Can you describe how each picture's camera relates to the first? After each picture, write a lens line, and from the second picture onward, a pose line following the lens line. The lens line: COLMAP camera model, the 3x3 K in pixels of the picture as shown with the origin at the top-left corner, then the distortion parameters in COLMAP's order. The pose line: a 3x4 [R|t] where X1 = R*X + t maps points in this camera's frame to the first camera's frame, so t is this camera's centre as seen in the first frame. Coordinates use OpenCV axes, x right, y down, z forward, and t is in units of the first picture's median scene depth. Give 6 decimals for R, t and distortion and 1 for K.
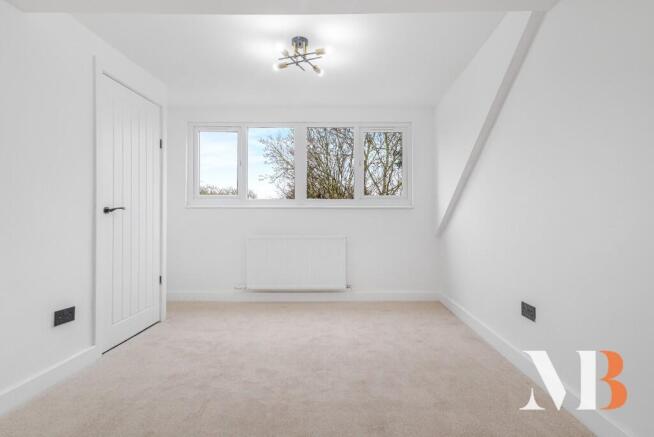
lens RADIAL K [[327.4, 0, 326.1], [0, 327.4, 215.7], [0, 0, 1]] dist [0.023851, 0.000936]
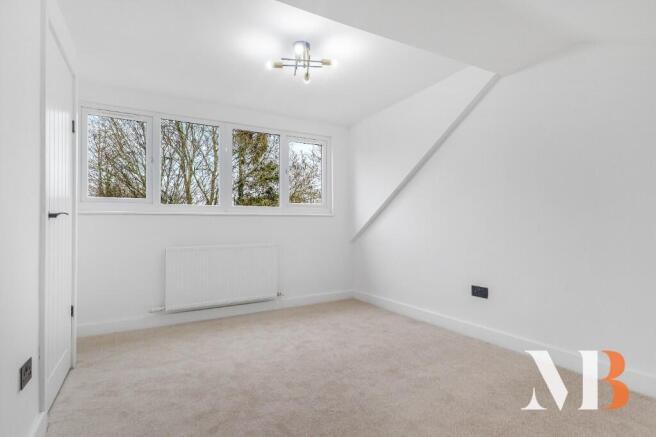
lens RADIAL K [[328.4, 0, 315.1], [0, 328.4, 223.3], [0, 0, 1]] dist [0.023851, 0.000936]
pose [[0.875386, -0.005003, 0.483399, -0.358438], [0.007066, 0.999972, -0.002447, 0.003975], [-0.483373, 0.005557, 0.875397, 0.079416]]
